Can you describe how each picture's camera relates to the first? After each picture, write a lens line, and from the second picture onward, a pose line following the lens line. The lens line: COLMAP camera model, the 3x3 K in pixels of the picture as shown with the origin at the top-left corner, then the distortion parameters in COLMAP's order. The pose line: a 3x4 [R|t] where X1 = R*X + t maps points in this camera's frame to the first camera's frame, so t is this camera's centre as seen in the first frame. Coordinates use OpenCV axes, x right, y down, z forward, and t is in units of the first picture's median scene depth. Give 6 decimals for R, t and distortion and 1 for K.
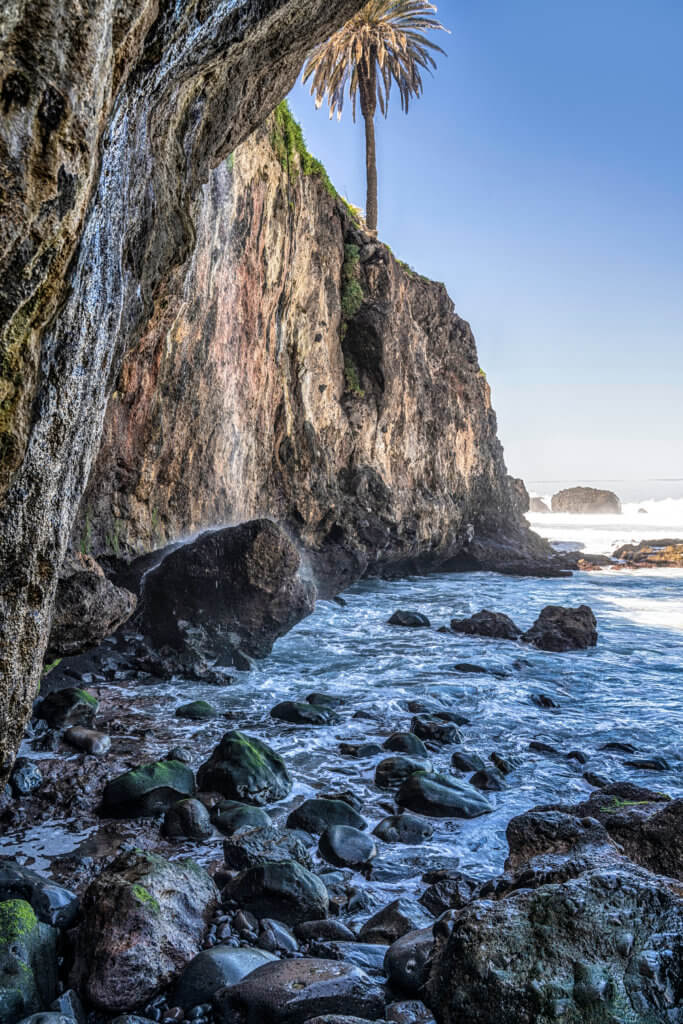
lens RADIAL K [[810.9, 0, 341.5], [0, 810.9, 512.0], [0, 0, 1]] dist [-0.074449, -0.000326]
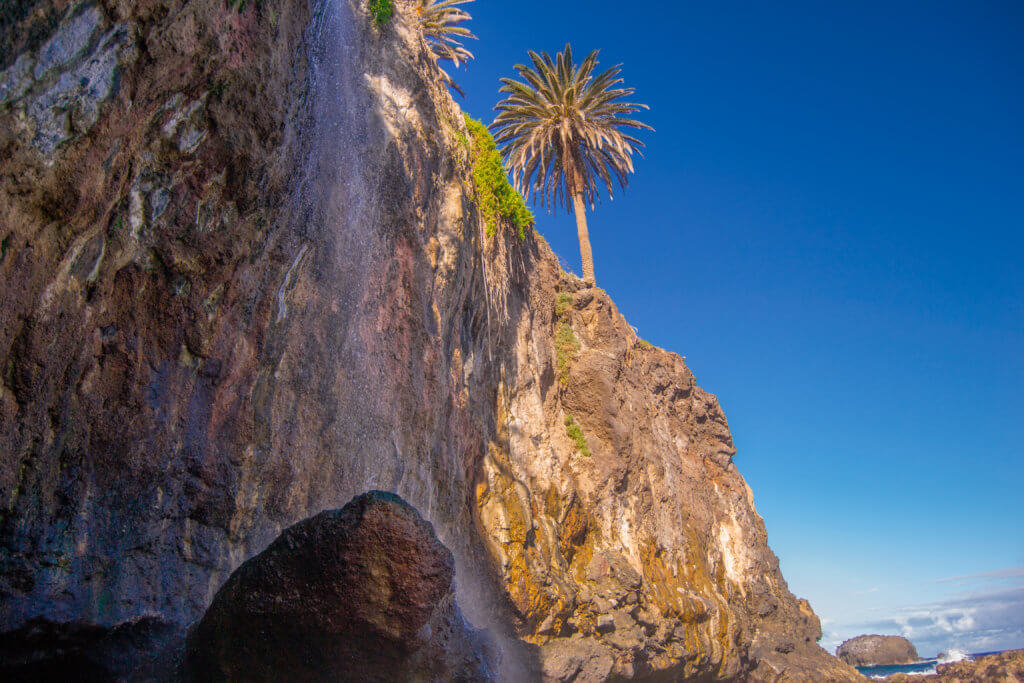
lens RADIAL K [[810.9, 0, 512.0], [0, 810.9, 341.5], [0, 0, 1]] dist [-0.074449, -0.000326]
pose [[0.992439, -0.097704, -0.074284, 0.029120], [0.059202, 0.911245, -0.407587, 0.107392], [0.107514, 0.400107, 0.910140, 0.367013]]
